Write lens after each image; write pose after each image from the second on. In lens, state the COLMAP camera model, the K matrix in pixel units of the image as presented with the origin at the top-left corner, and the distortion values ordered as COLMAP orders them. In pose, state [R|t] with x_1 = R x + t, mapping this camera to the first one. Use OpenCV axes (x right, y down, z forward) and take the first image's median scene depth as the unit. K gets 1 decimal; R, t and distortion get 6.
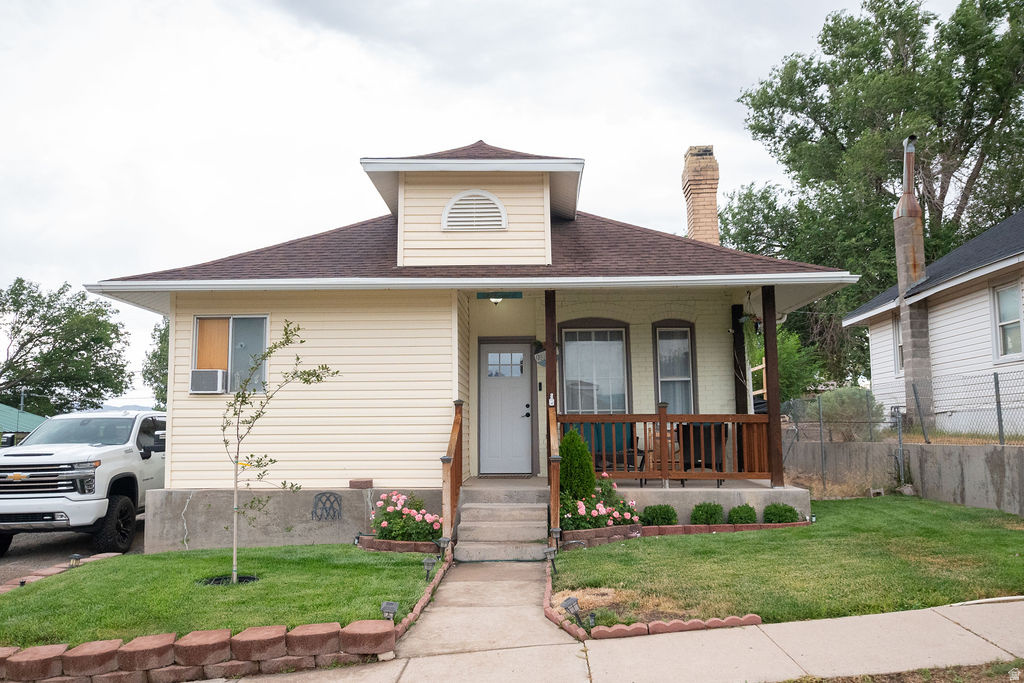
lens RADIAL K [[882.4, 0, 512.0], [0, 882.4, 341.5], [0, 0, 1]] dist [-0.010092, -0.002649]
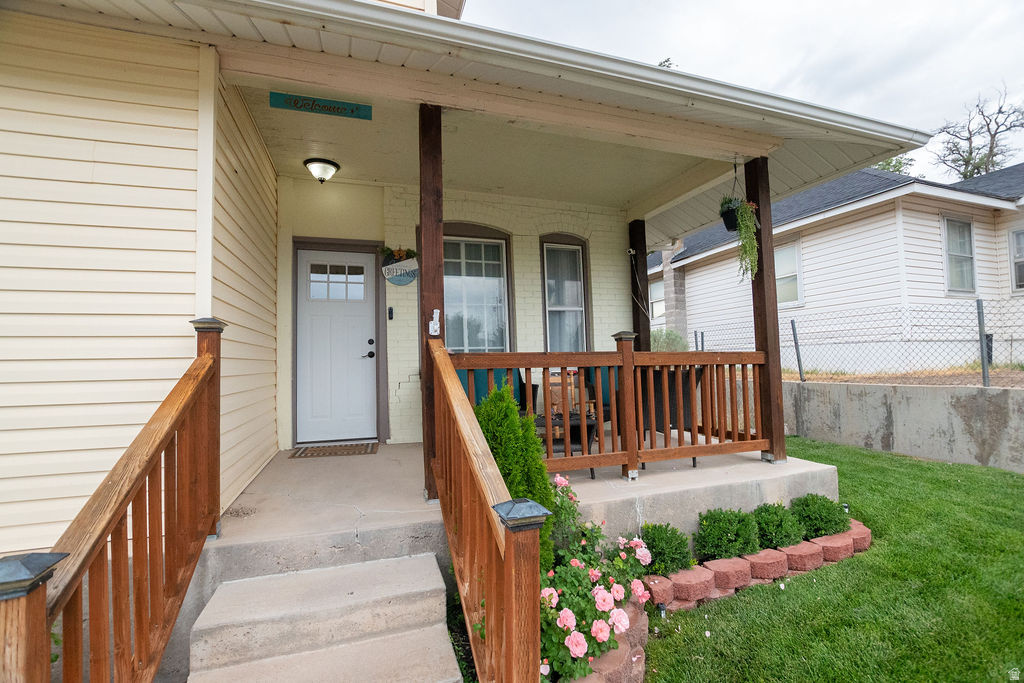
lens RADIAL K [[446.9, 0, 512.0], [0, 446.9, 341.5], [0, 0, 1]] dist [-0.026363, 0.000486]
pose [[0.936478, 0.003609, 0.350707, -0.001503], [-0.022191, 0.998553, 0.048980, 0.054052], [-0.350023, -0.053651, 0.935203, 0.643473]]
